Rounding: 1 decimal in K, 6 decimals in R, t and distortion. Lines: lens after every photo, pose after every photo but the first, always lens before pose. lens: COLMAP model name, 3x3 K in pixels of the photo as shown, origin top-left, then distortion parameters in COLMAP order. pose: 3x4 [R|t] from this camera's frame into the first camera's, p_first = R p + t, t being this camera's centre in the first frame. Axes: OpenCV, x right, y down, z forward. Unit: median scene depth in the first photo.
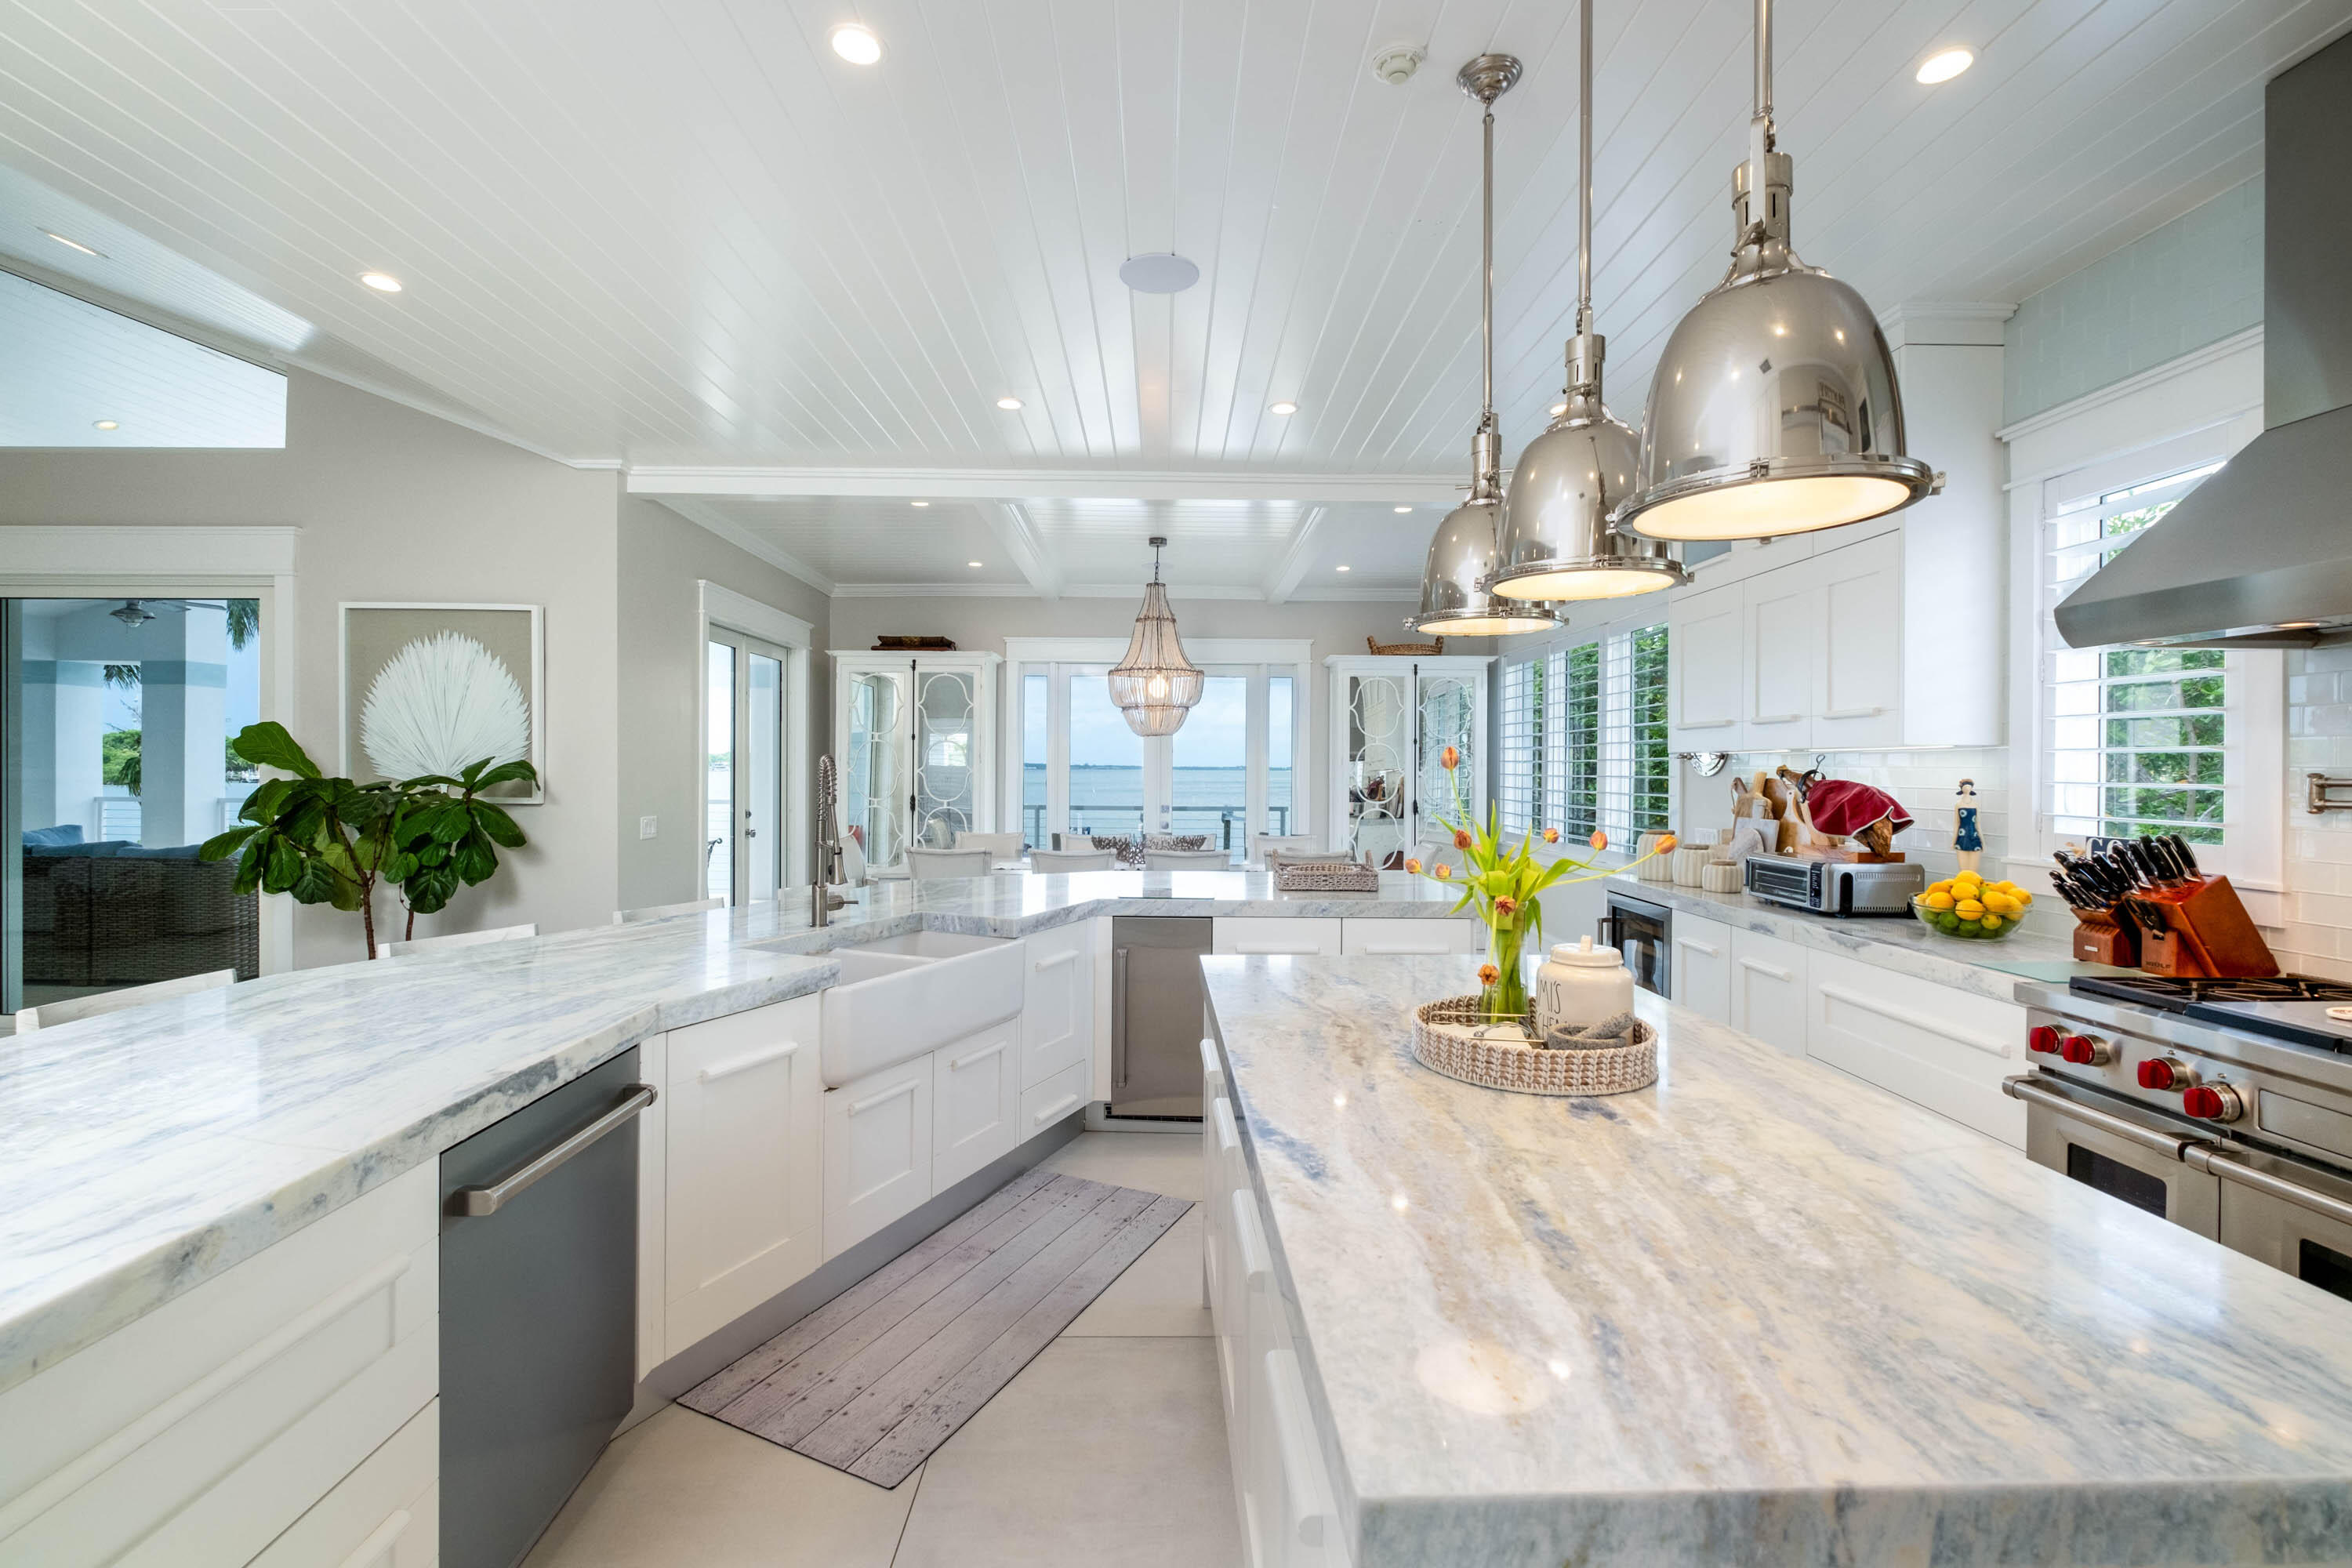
lens RADIAL K [[1015.7, 0, 1167.3], [0, 1015.7, 769.9], [0, 0, 1]] dist [-0.011950, 0.000139]
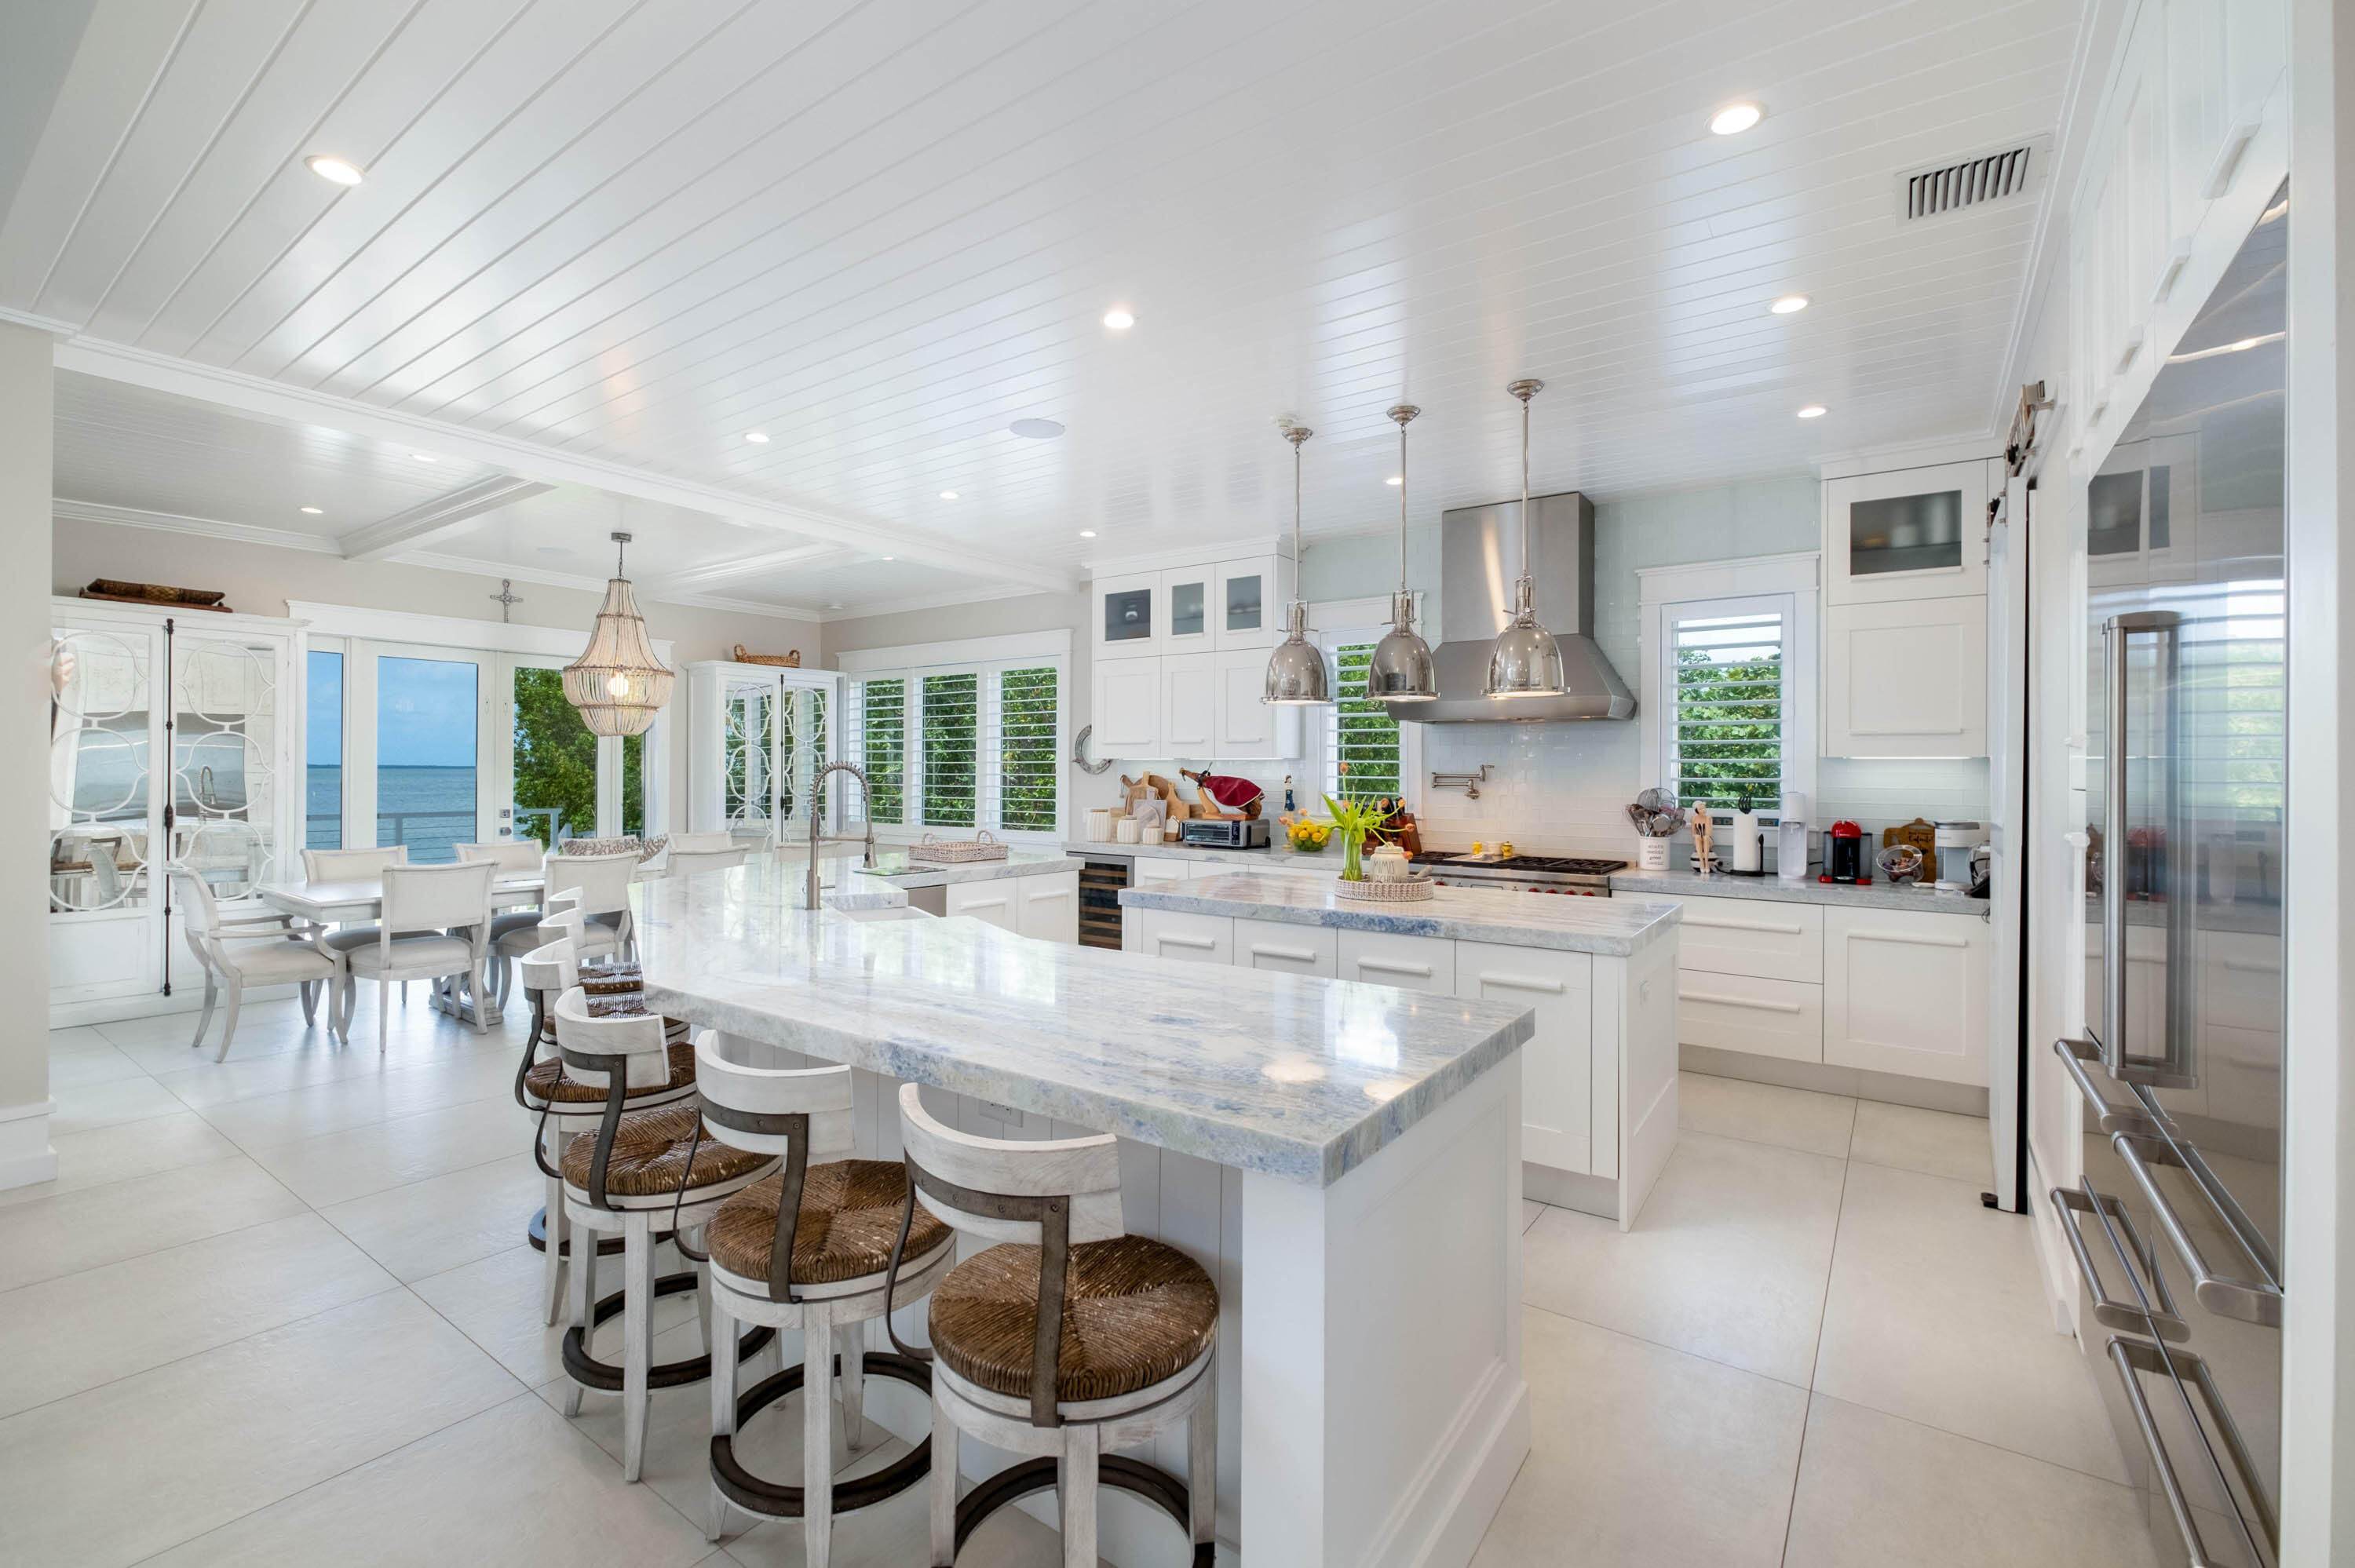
lens RADIAL K [[1016.8, 0, 1164.6], [0, 1016.8, 763.5], [0, 0, 1]] dist [-0.011950, 0.000139]
pose [[0.590229, 0.003122, 0.807230, -0.874710], [-0.000823, 0.999994, -0.003265, -0.006730], [-0.807235, 0.001263, 0.590228, 0.000288]]
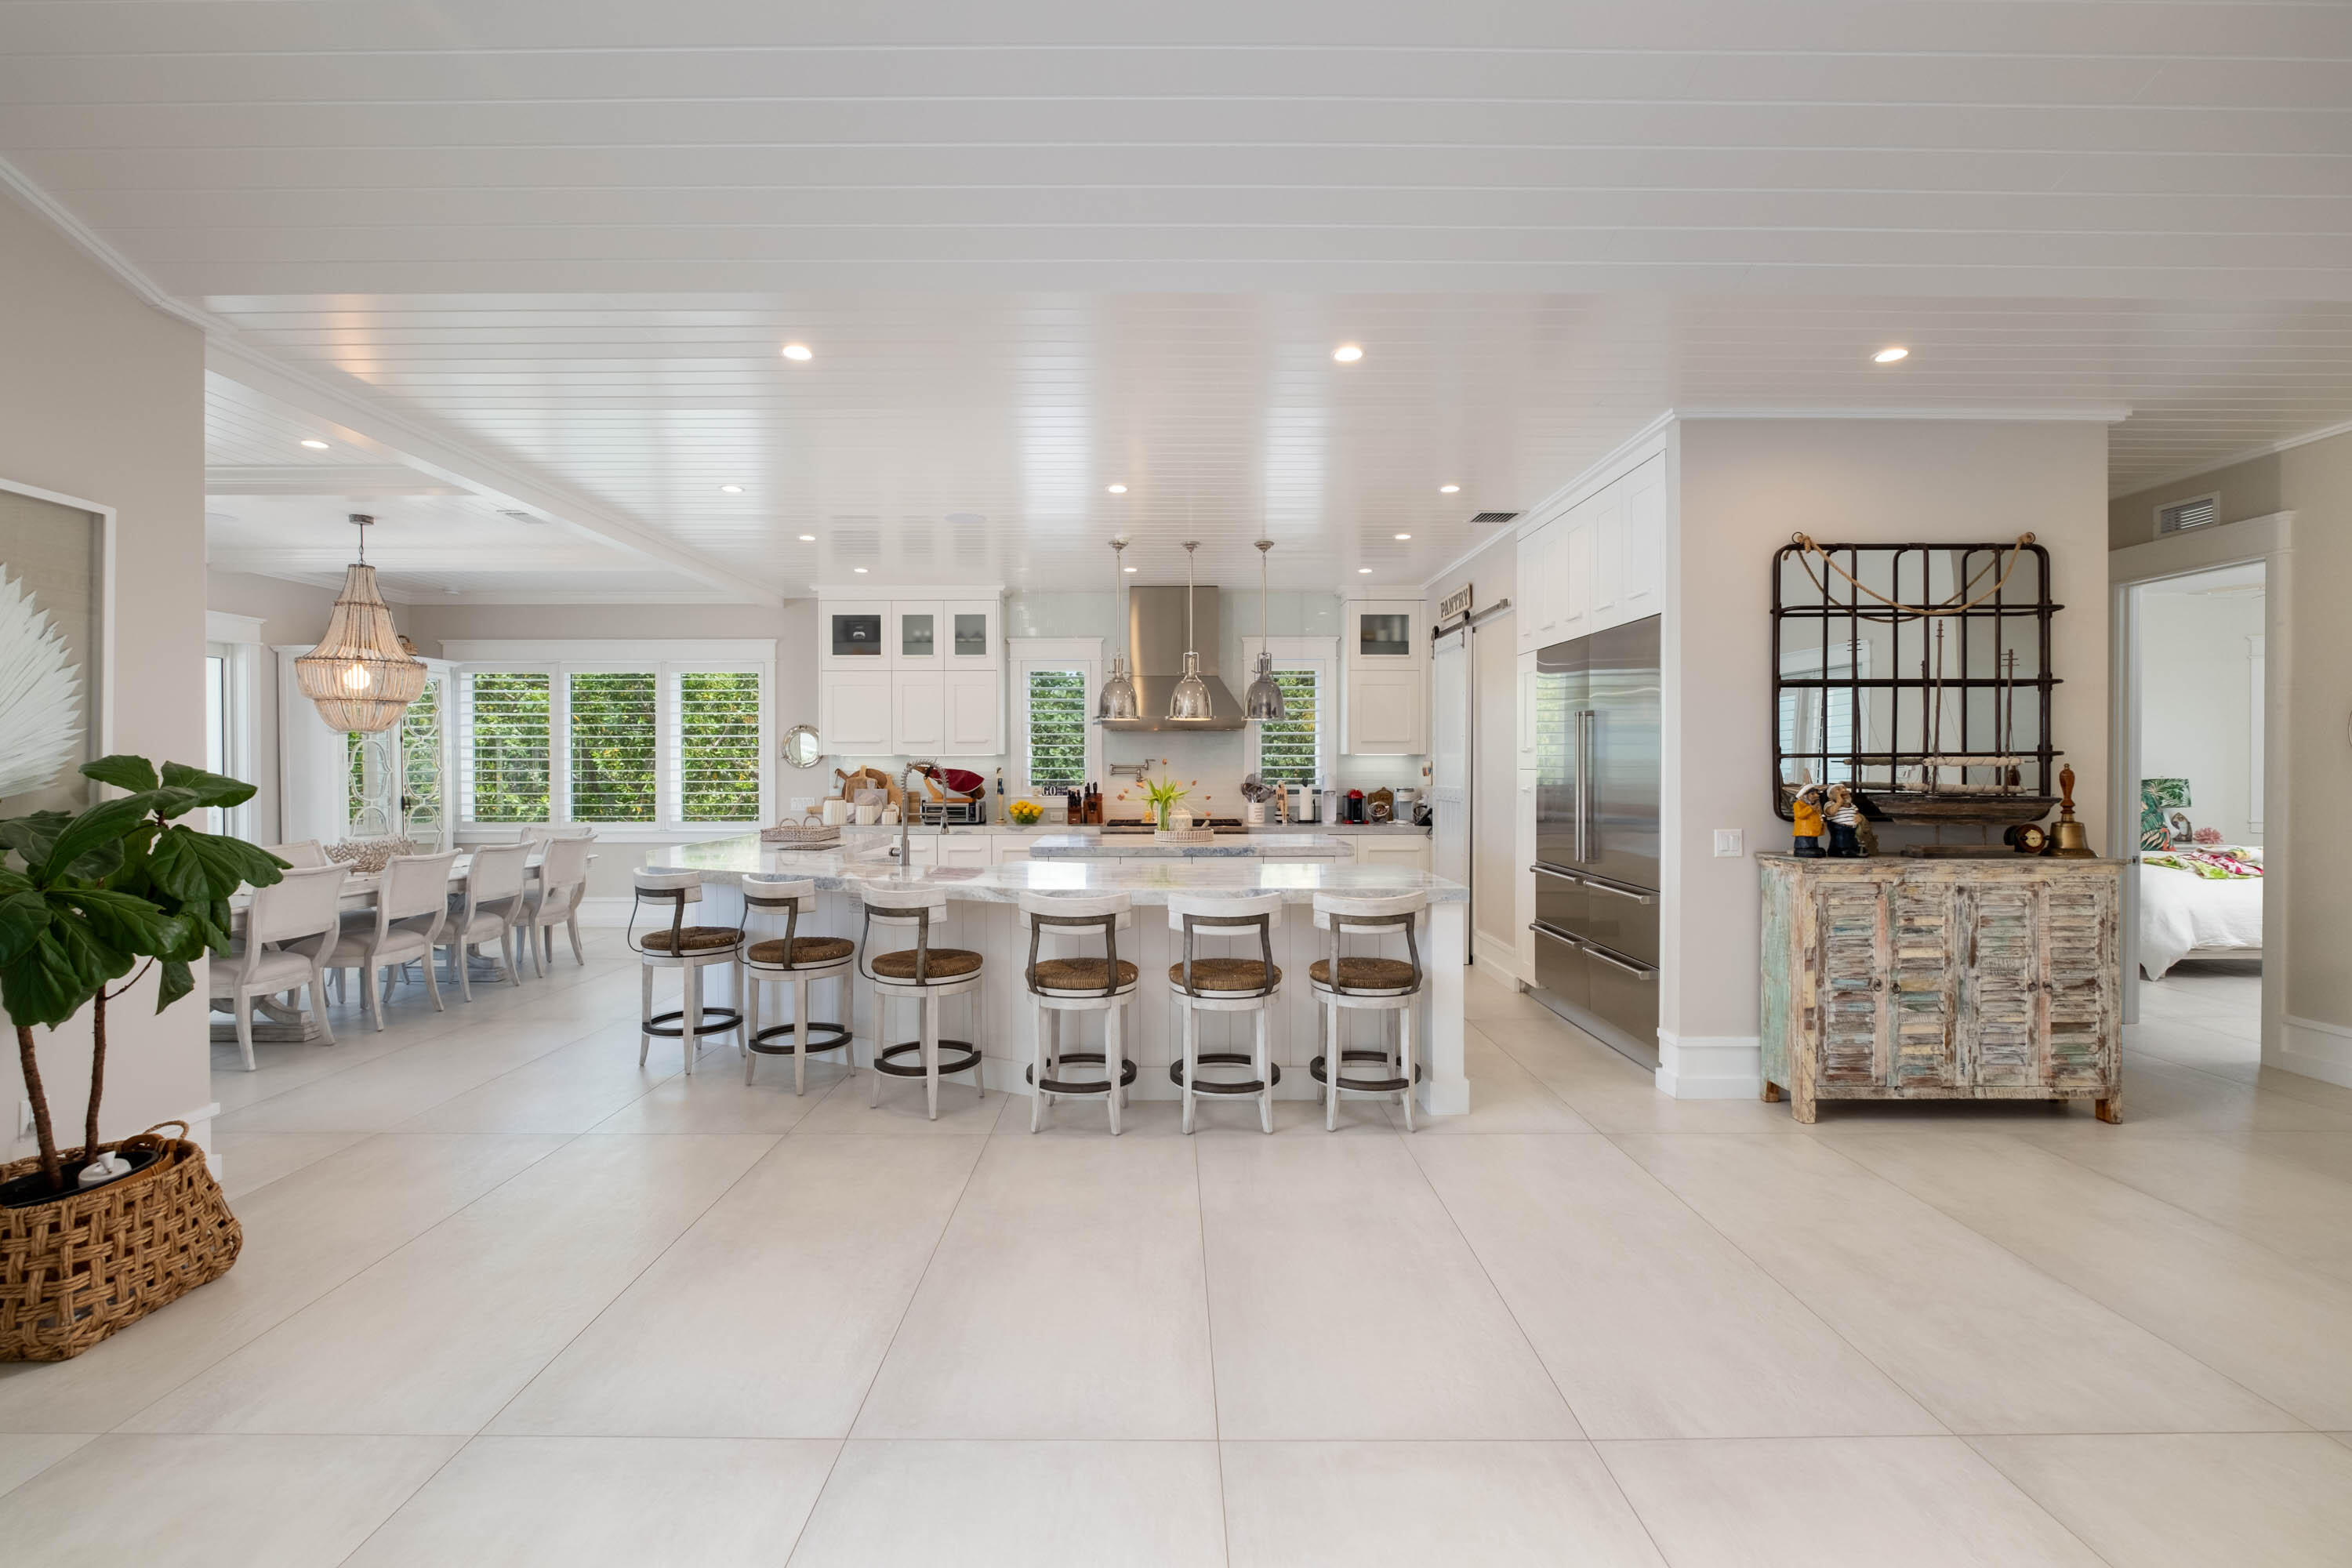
lens RADIAL K [[1015.7, 0, 1167.7], [0, 1015.7, 777.6], [0, 0, 1]] dist [-0.011950, 0.000139]
pose [[-0.005210, -0.020224, 0.999782, -1.657686], [0.003877, 0.999788, 0.020244, -0.015217], [-0.999979, 0.003982, -0.005131, 0.501010]]
